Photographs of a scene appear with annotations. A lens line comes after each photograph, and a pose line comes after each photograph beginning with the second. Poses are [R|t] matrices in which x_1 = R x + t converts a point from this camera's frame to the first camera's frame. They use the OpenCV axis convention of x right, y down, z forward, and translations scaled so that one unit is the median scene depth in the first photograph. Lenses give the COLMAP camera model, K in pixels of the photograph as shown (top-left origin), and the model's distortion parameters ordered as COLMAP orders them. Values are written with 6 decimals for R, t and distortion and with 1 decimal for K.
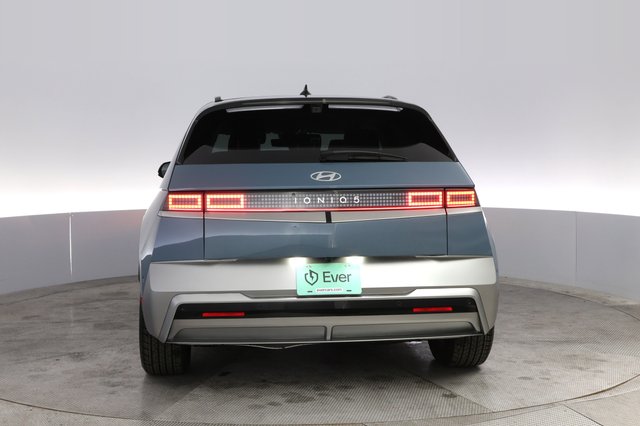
lens RADIAL K [[532.4, 0, 298.0], [0, 532.4, 230.0], [0, 0, 1]] dist [-0.024199, 0.007887]
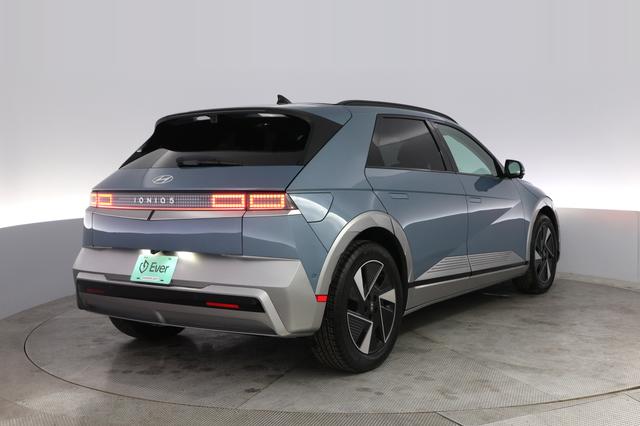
lens RADIAL K [[532.4, 0, 306.2], [0, 532.4, 251.4], [0, 0, 1]] dist [-0.024199, 0.007887]
pose [[0.913491, 0.062165, -0.402081, 0.819519], [-0.046383, 0.997727, 0.048879, -0.017574], [0.404206, -0.026001, 0.914298, 0.088131]]
